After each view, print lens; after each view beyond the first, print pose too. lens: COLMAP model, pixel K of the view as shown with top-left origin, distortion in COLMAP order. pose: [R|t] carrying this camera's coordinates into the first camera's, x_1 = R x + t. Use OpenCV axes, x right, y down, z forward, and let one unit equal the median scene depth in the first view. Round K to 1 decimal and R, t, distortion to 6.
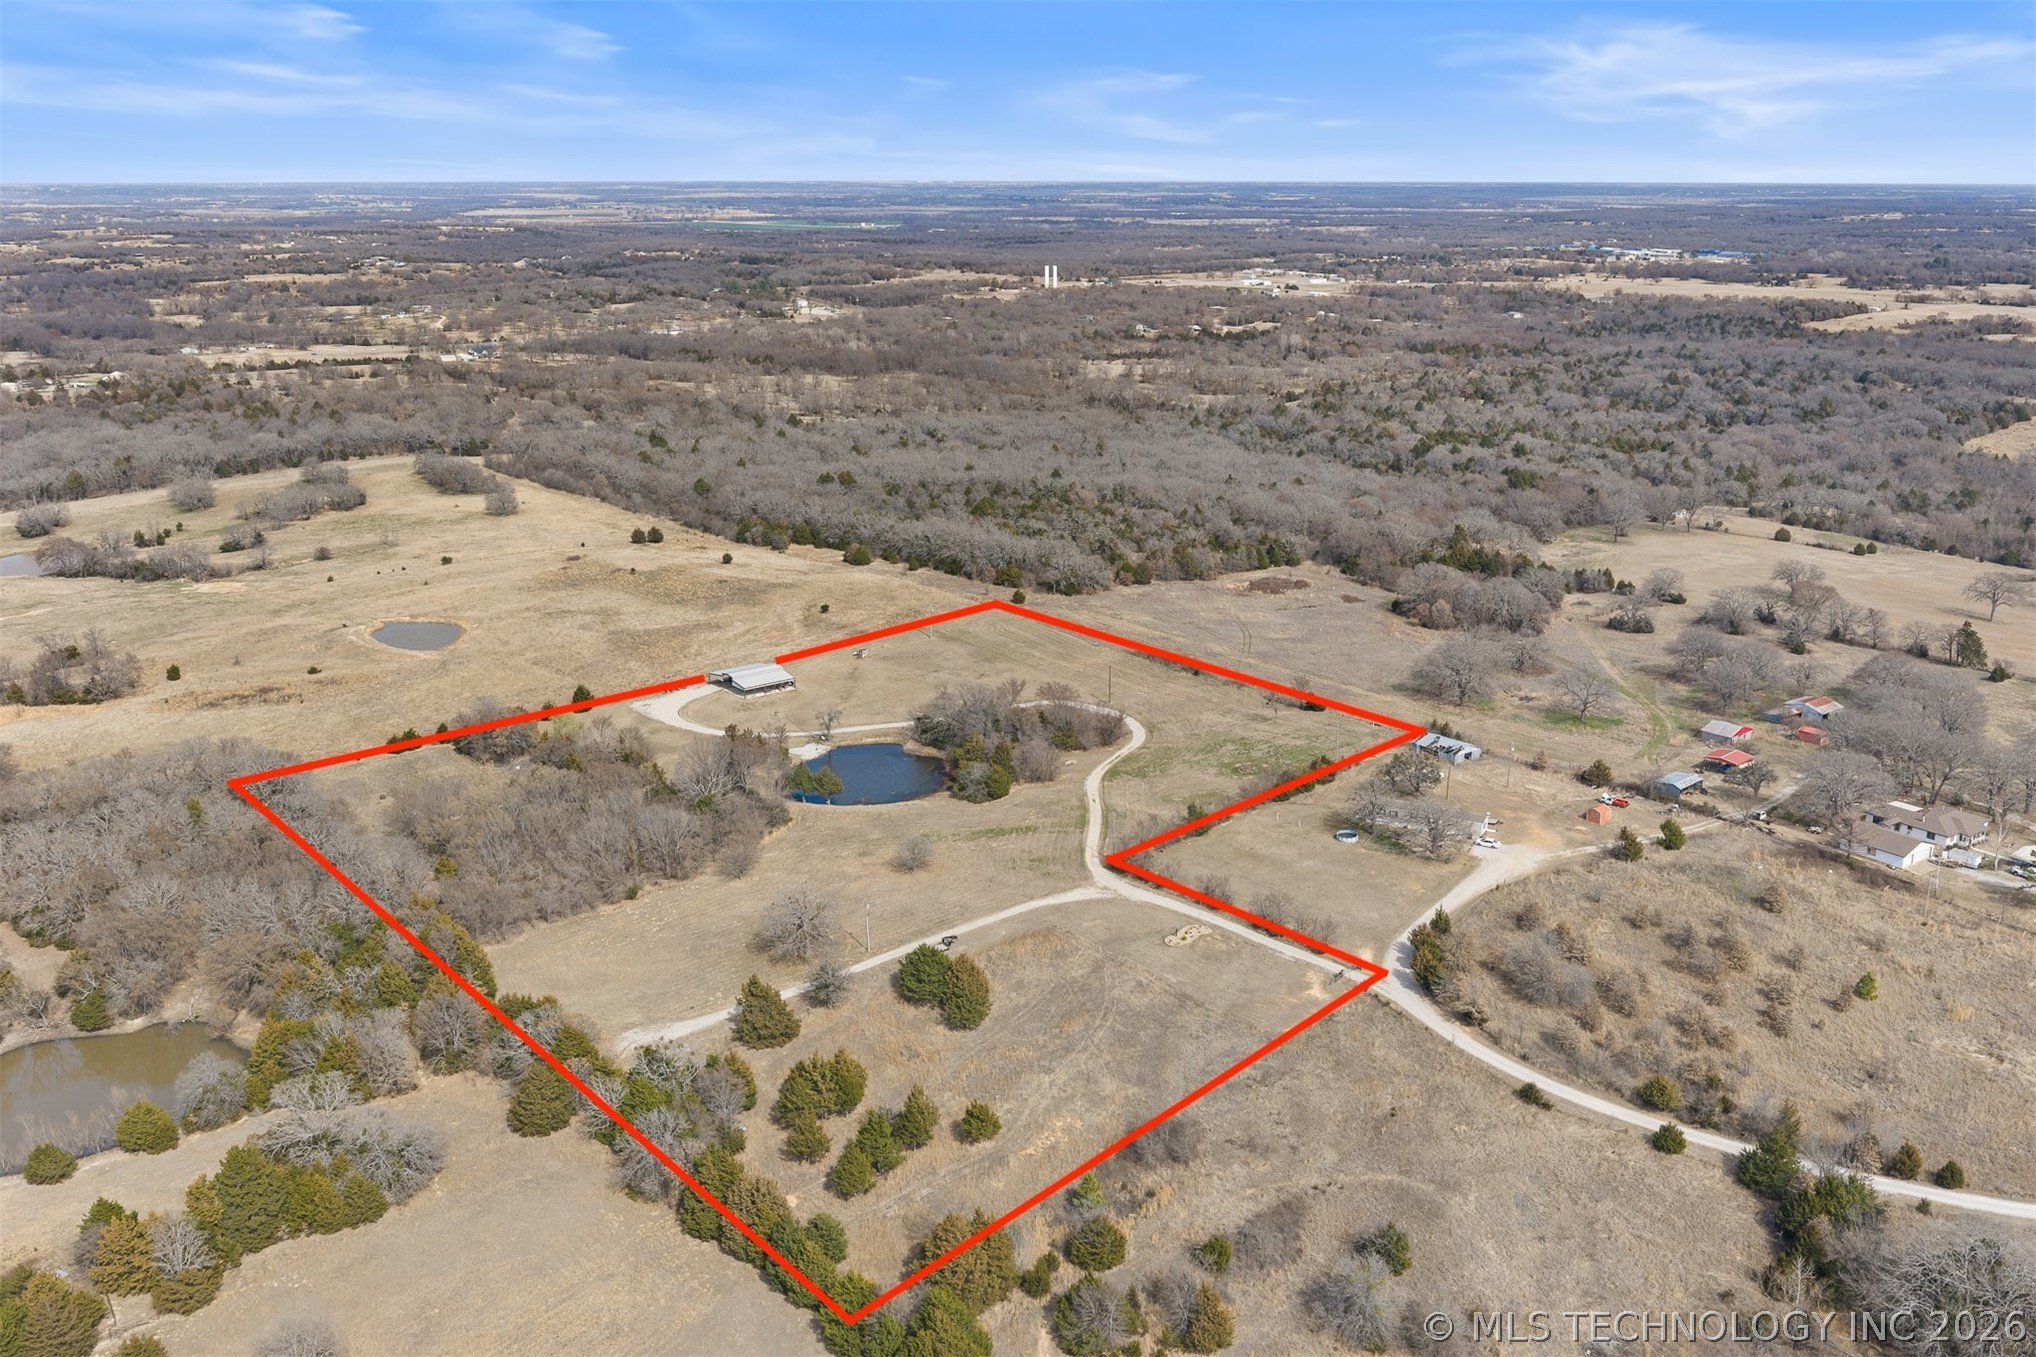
lens RADIAL K [[1696.9, 0, 1026.6], [0, 1696.9, 674.9], [0, 0, 1]] dist [0.013180, -0.013701]
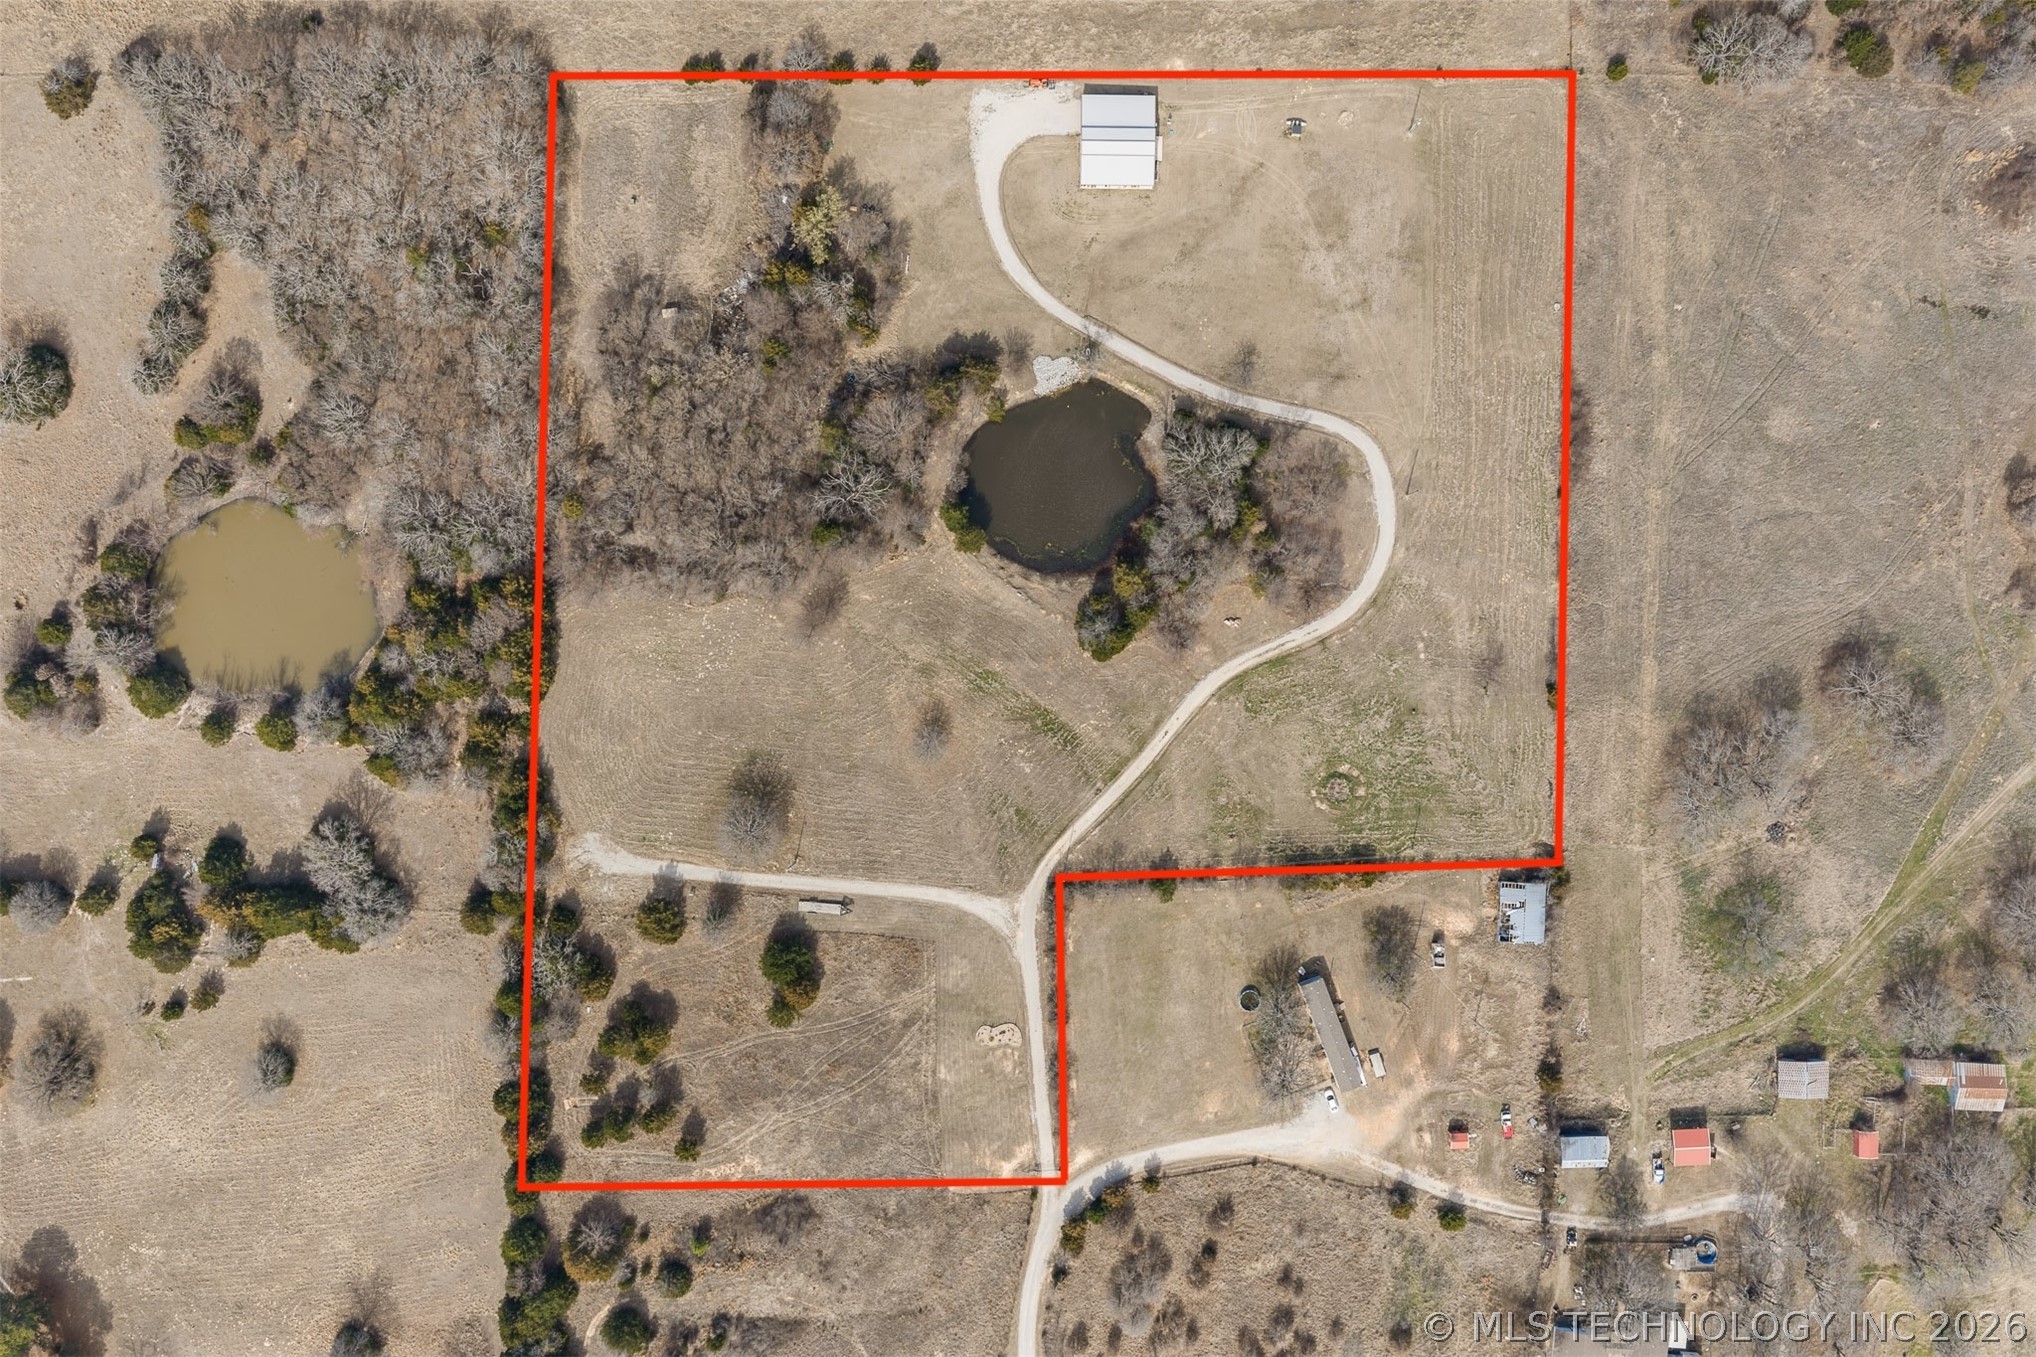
lens RADIAL K [[1696.9, 0, 1026.6], [0, 1696.9, 674.9], [0, 0, 1]] dist [0.013180, -0.013701]
pose [[0.766467, 0.642100, 0.015400, -0.065683], [-0.201777, 0.217956, 0.954872, -0.954373], [0.609766, -0.734985, 0.296617, 0.770262]]
